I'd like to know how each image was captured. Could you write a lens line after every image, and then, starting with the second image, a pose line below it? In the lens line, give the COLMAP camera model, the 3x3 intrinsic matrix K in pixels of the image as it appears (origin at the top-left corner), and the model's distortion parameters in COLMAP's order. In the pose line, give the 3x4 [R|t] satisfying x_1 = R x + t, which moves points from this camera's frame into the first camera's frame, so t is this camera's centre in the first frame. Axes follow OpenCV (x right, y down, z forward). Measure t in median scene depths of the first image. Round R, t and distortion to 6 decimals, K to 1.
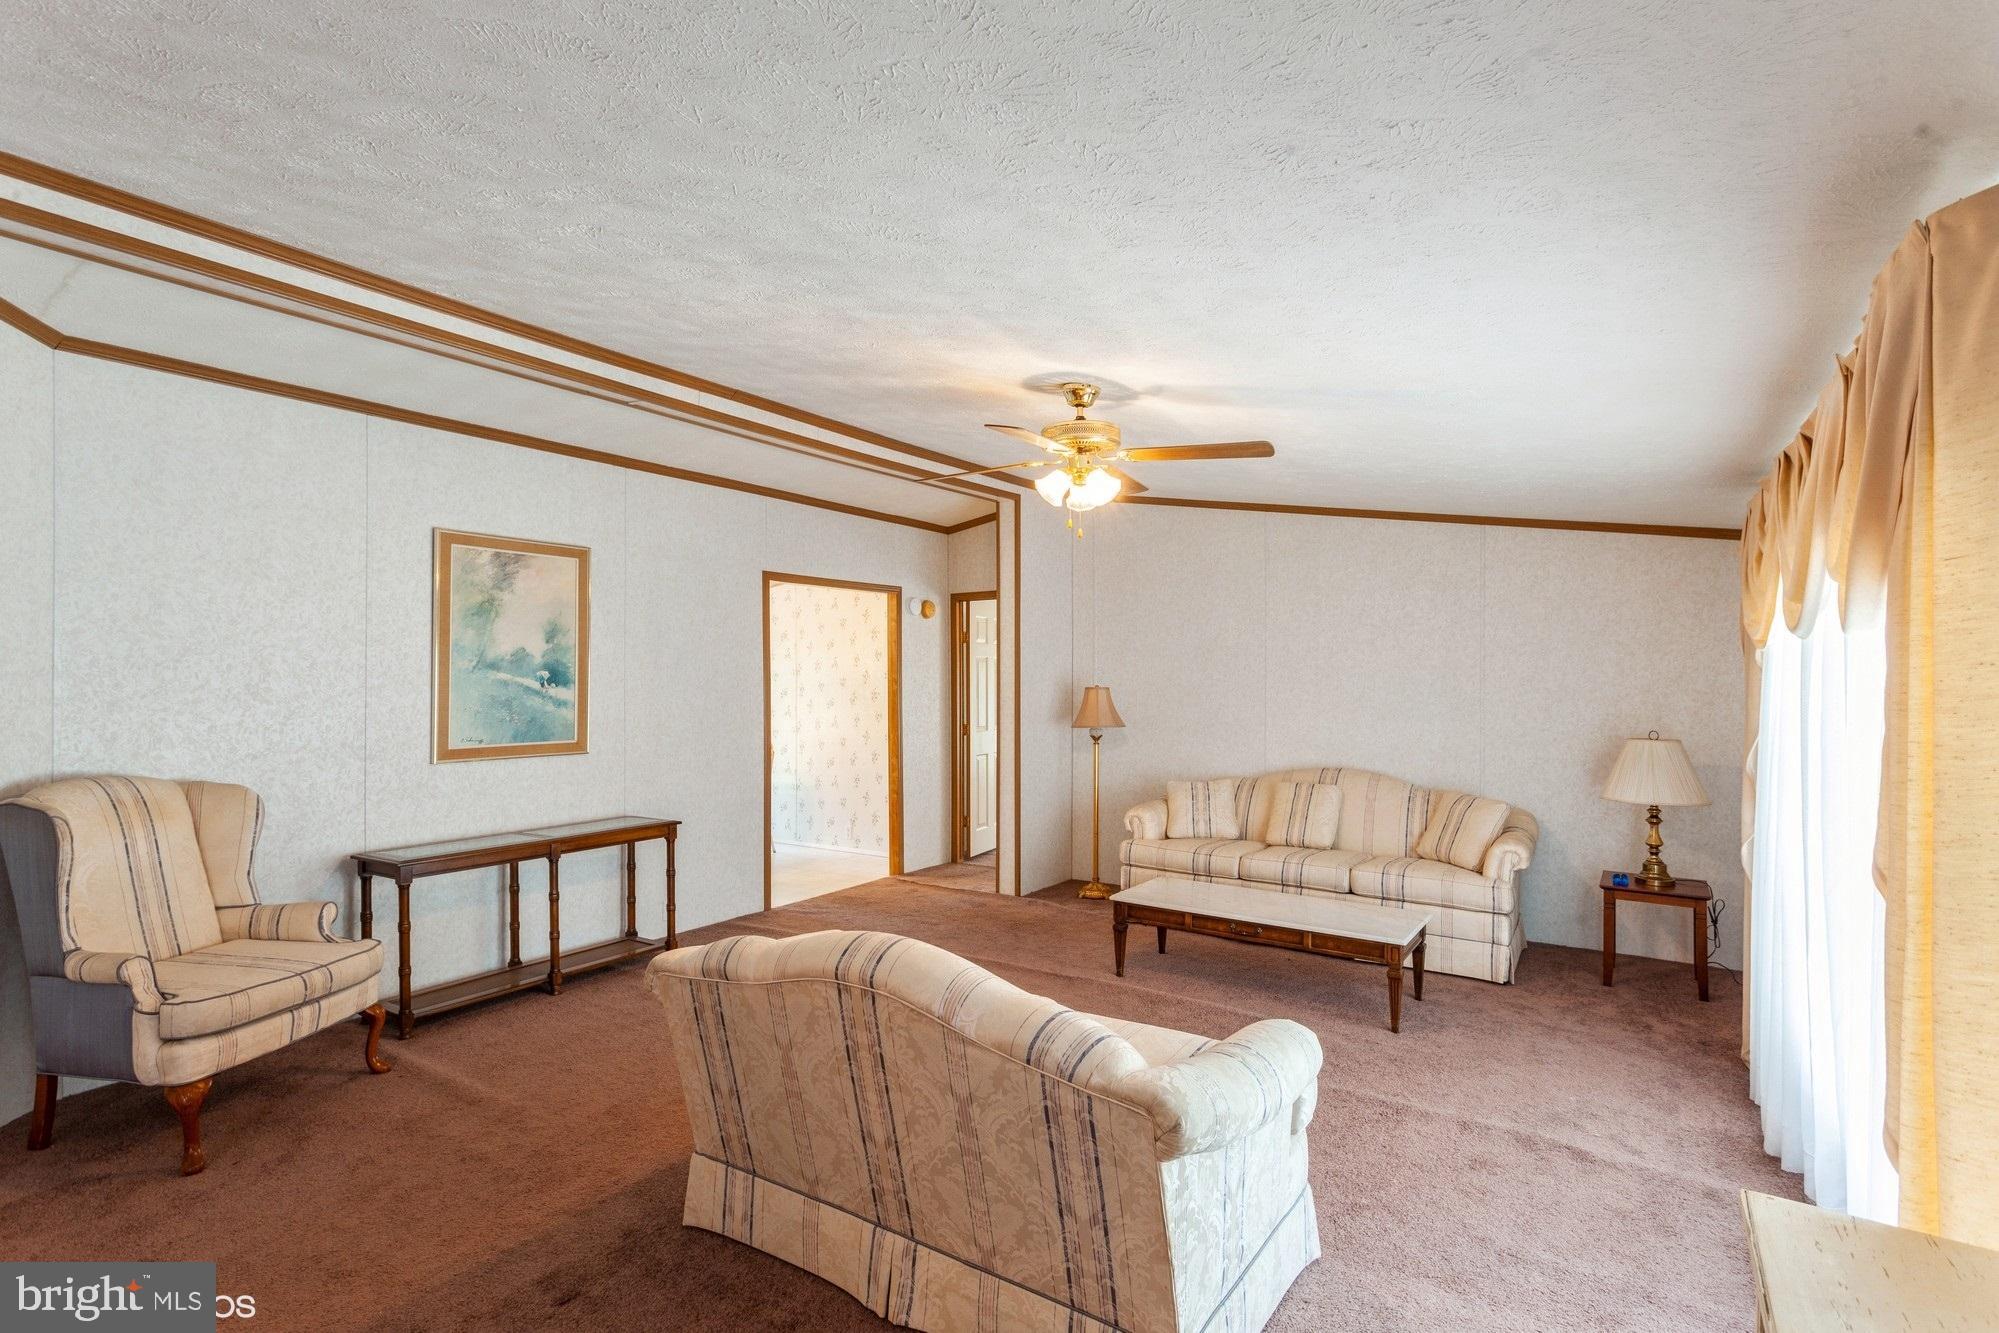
lens RADIAL K [[947.7, 0, 1001.3], [0, 947.7, 677.6], [0, 0, 1]] dist [0.002879, 0.000820]
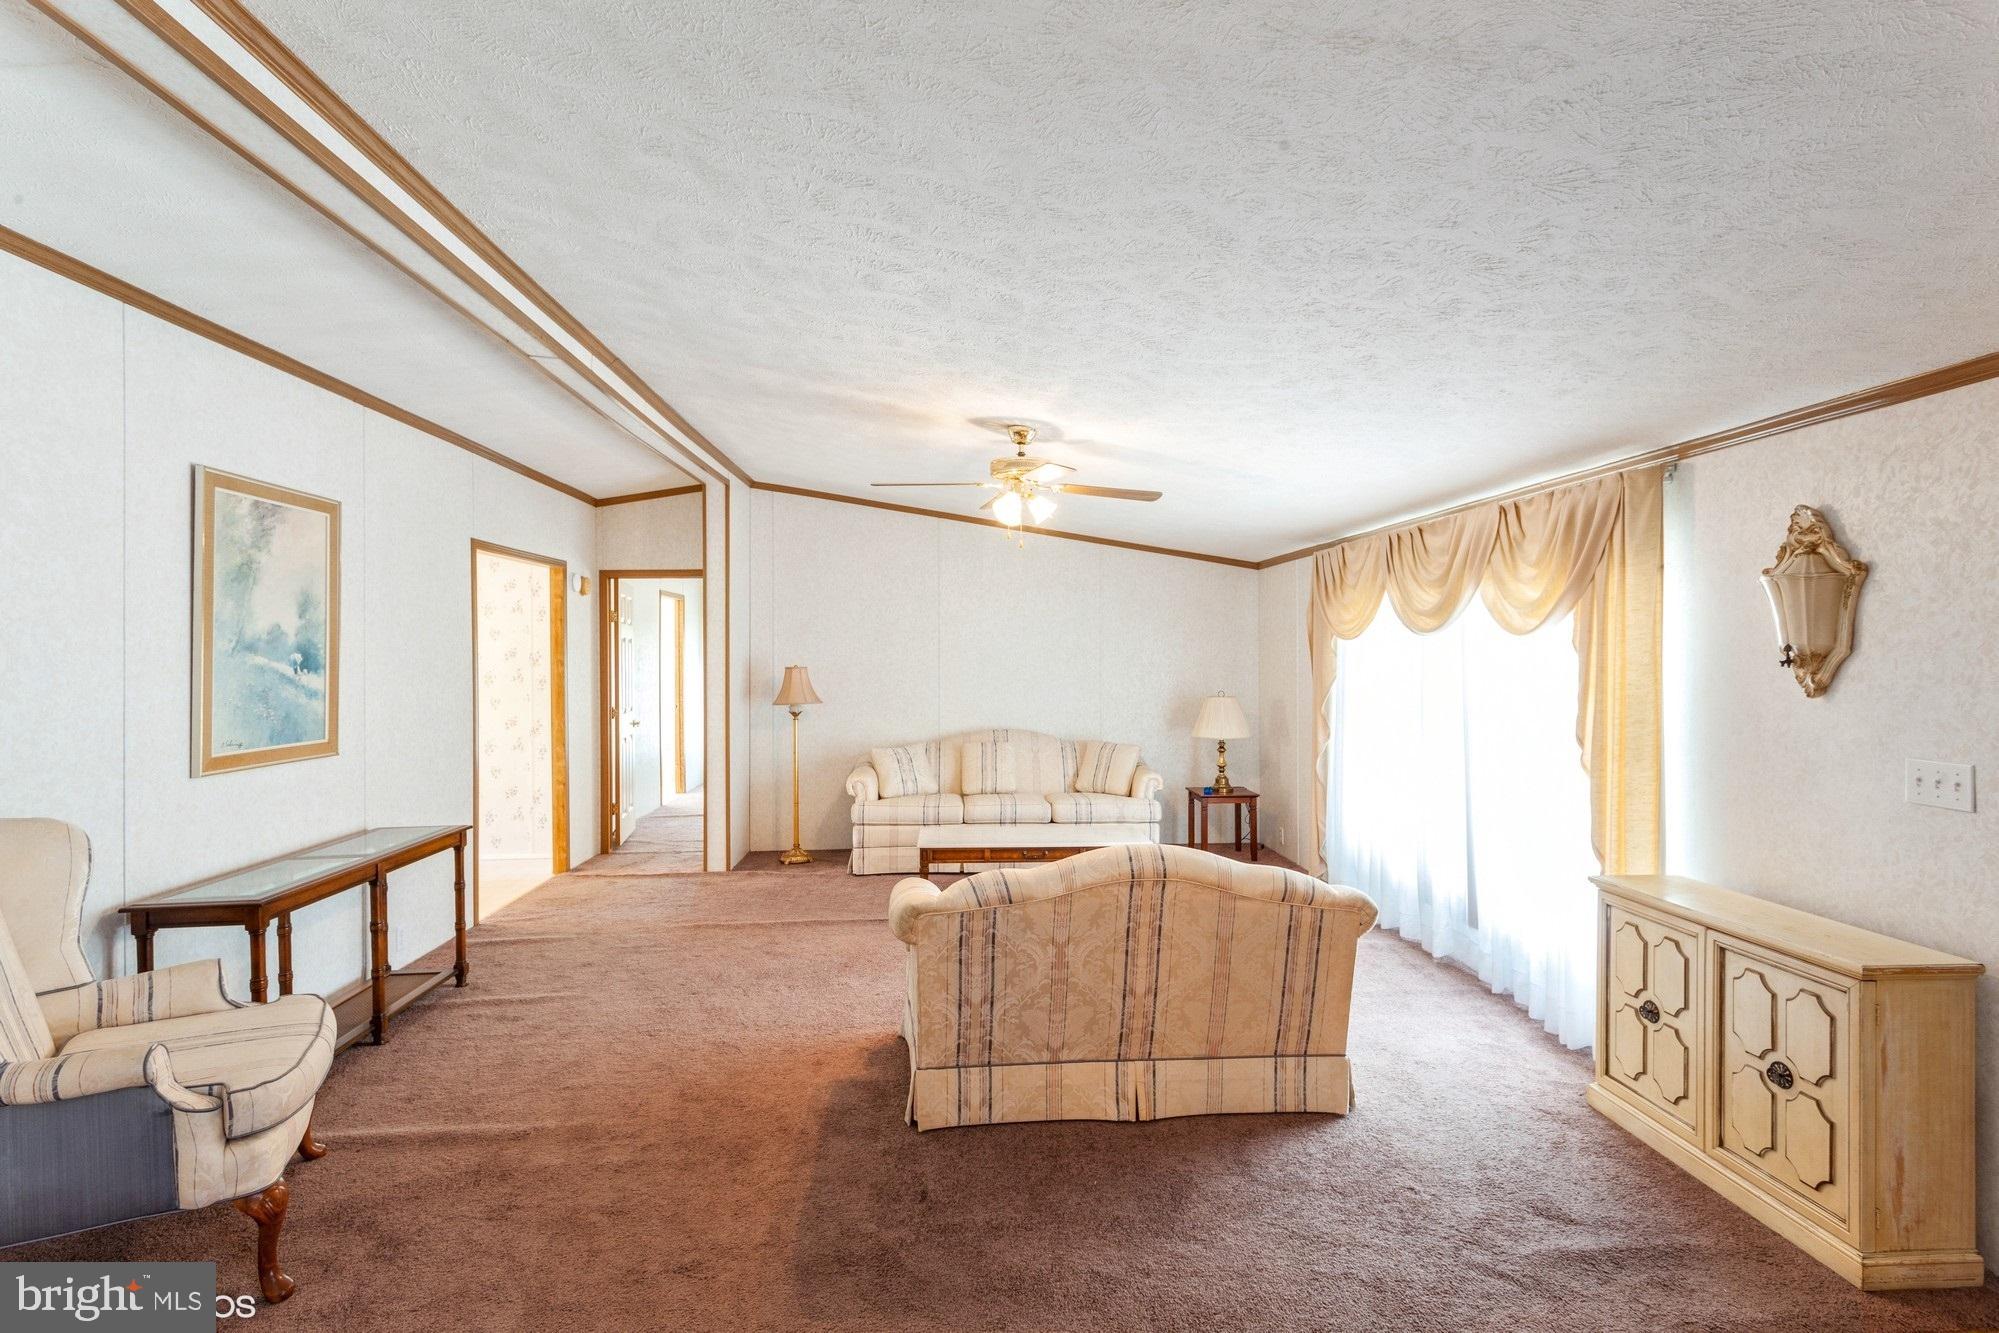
lens RADIAL K [[948.2, 0, 999.7], [0, 948.2, 658.9], [0, 0, 1]] dist [0.001882, 0.000788]
pose [[0.791217, -0.005495, 0.611511, -0.525898], [0.003815, 0.999985, 0.004050, -0.003500], [-0.611524, -0.000872, 0.791225, 0.011788]]
